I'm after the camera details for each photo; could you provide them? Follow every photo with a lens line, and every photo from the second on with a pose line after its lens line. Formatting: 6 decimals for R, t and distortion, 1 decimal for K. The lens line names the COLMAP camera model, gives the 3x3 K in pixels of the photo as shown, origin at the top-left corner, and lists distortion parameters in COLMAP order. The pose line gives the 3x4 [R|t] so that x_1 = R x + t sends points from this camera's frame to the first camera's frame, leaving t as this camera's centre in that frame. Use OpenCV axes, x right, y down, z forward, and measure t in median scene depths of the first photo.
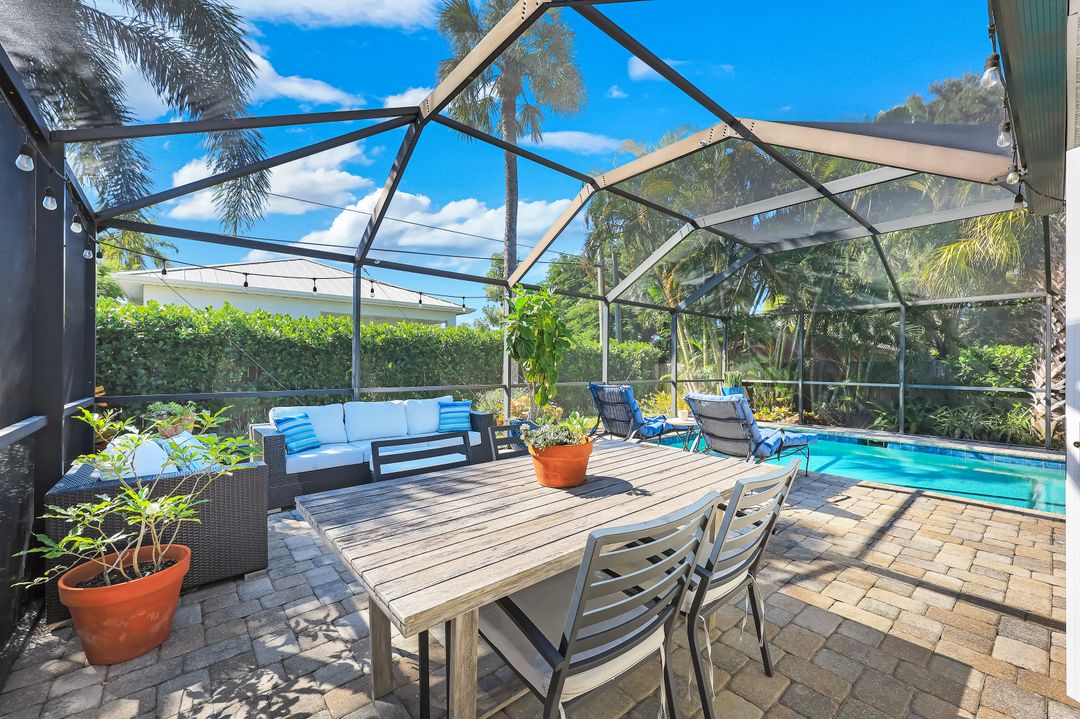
lens RADIAL K [[469.1, 0, 542.9], [0, 469.1, 364.0], [0, 0, 1]] dist [-0.001241, 0.000719]
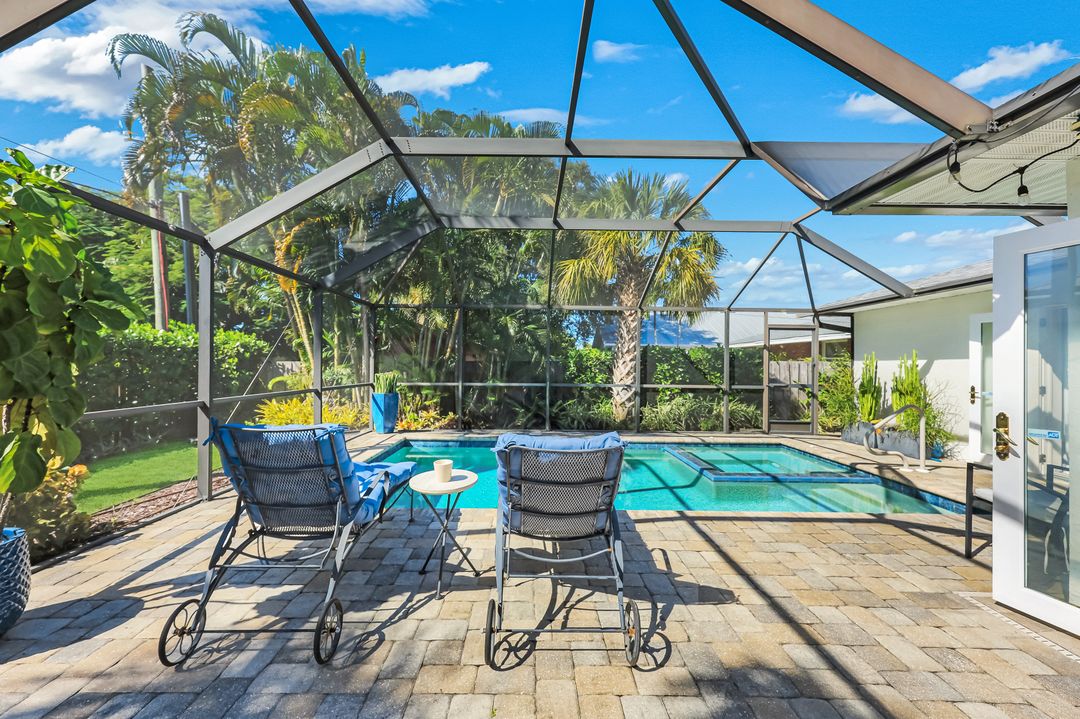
lens RADIAL K [[469.1, 0, 570.7], [0, 469.1, 363.9], [0, 0, 1]] dist [-0.001241, 0.000719]
pose [[0.645929, 0.000187, 0.763398, -0.001497], [-0.004439, 0.999984, 0.003511, -0.006042], [-0.763385, -0.005656, 0.645919, 0.341205]]
